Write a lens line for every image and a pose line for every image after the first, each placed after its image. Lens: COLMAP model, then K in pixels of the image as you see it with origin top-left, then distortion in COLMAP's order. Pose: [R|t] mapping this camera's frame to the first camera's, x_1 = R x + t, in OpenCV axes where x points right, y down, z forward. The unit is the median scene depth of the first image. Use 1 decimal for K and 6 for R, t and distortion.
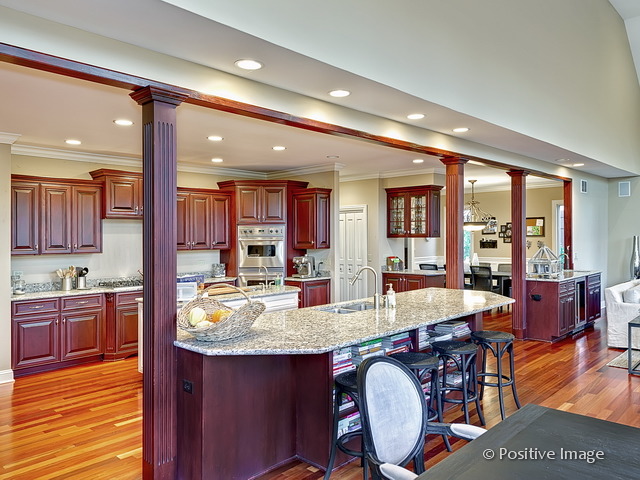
lens RADIAL K [[482.5, 0, 351.5], [0, 482.5, 239.5], [0, 0, 1]] dist [0.067791, -0.026388]
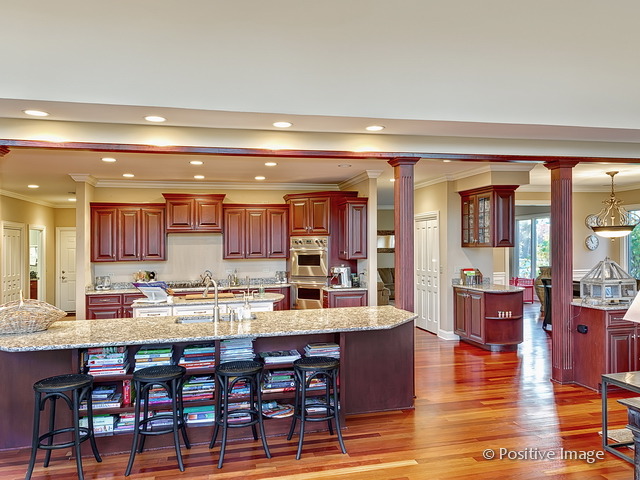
lens RADIAL K [[482.5, 0, 333.5], [0, 482.5, 247.0], [0, 0, 1]] dist [0.067791, -0.026388]
pose [[0.844640, -0.000427, -0.535335, 0.437930], [0.001820, 0.999996, 0.002074, -0.007751], [0.535332, -0.002727, 0.844637, 0.146306]]
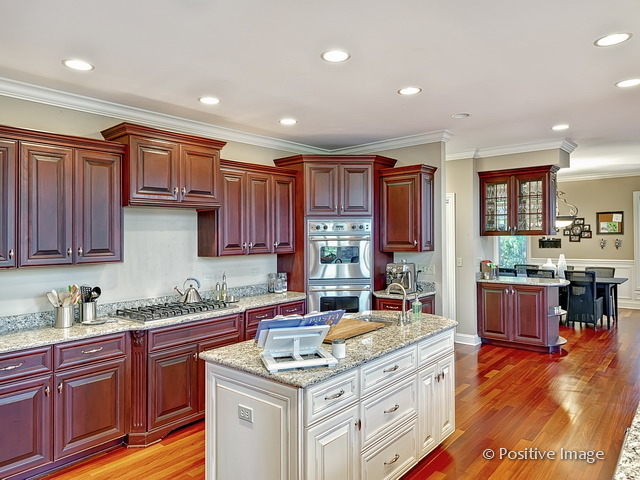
lens RADIAL K [[453.6, 0, 346.7], [0, 453.6, 231.6], [0, 0, 1]] dist [0.010238, 0.014764]
pose [[0.999143, -0.005670, 0.041004, -0.210467], [0.006389, 0.999828, -0.017417, 0.001021], [-0.040898, 0.017664, 0.999007, 0.350891]]
